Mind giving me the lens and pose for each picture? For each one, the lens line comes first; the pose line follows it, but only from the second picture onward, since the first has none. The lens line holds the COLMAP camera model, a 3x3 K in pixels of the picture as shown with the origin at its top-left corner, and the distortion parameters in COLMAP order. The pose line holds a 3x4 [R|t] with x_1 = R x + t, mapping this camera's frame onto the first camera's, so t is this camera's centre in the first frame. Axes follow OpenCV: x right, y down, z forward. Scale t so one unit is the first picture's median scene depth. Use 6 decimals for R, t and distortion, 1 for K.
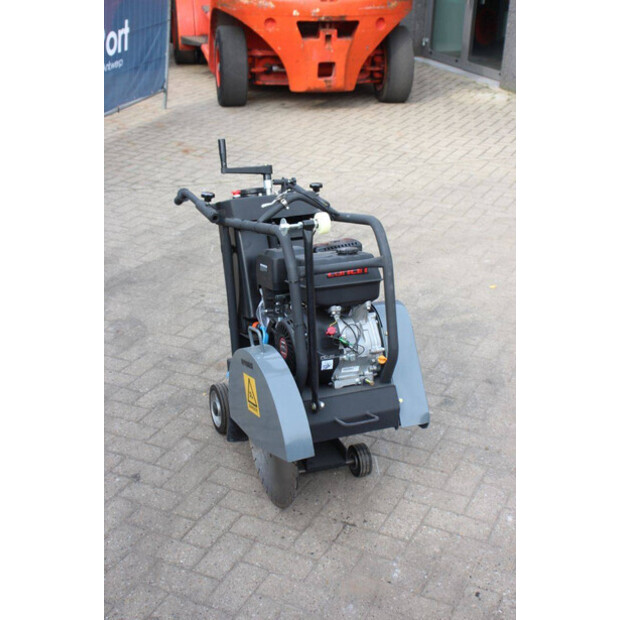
lens RADIAL K [[931.5, 0, 310.0], [0, 931.5, 310.0], [0, 0, 1]] dist [0.042738, 0.452258]
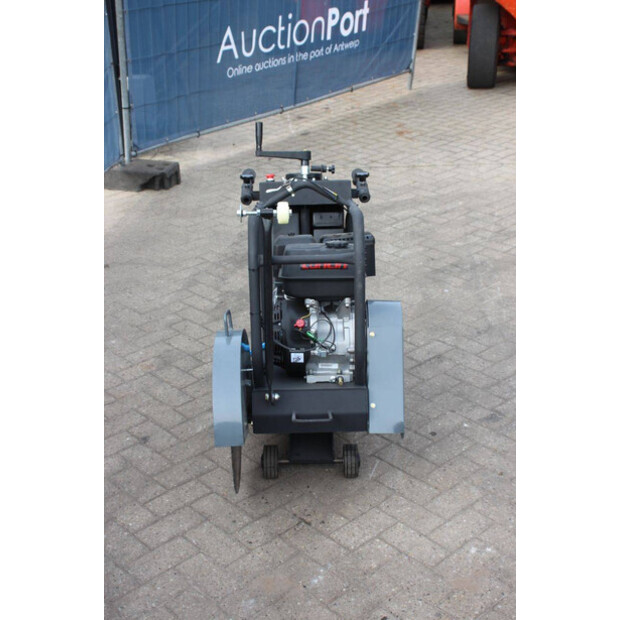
lens RADIAL K [[931.5, 0, 310.0], [0, 931.5, 310.0], [0, 0, 1]] dist [0.042738, 0.452258]
pose [[0.931859, 0.117720, -0.343193, 0.346670], [-0.110361, 0.993047, 0.040969, -0.031293], [0.345629, -0.000302, 0.938371, 0.079861]]
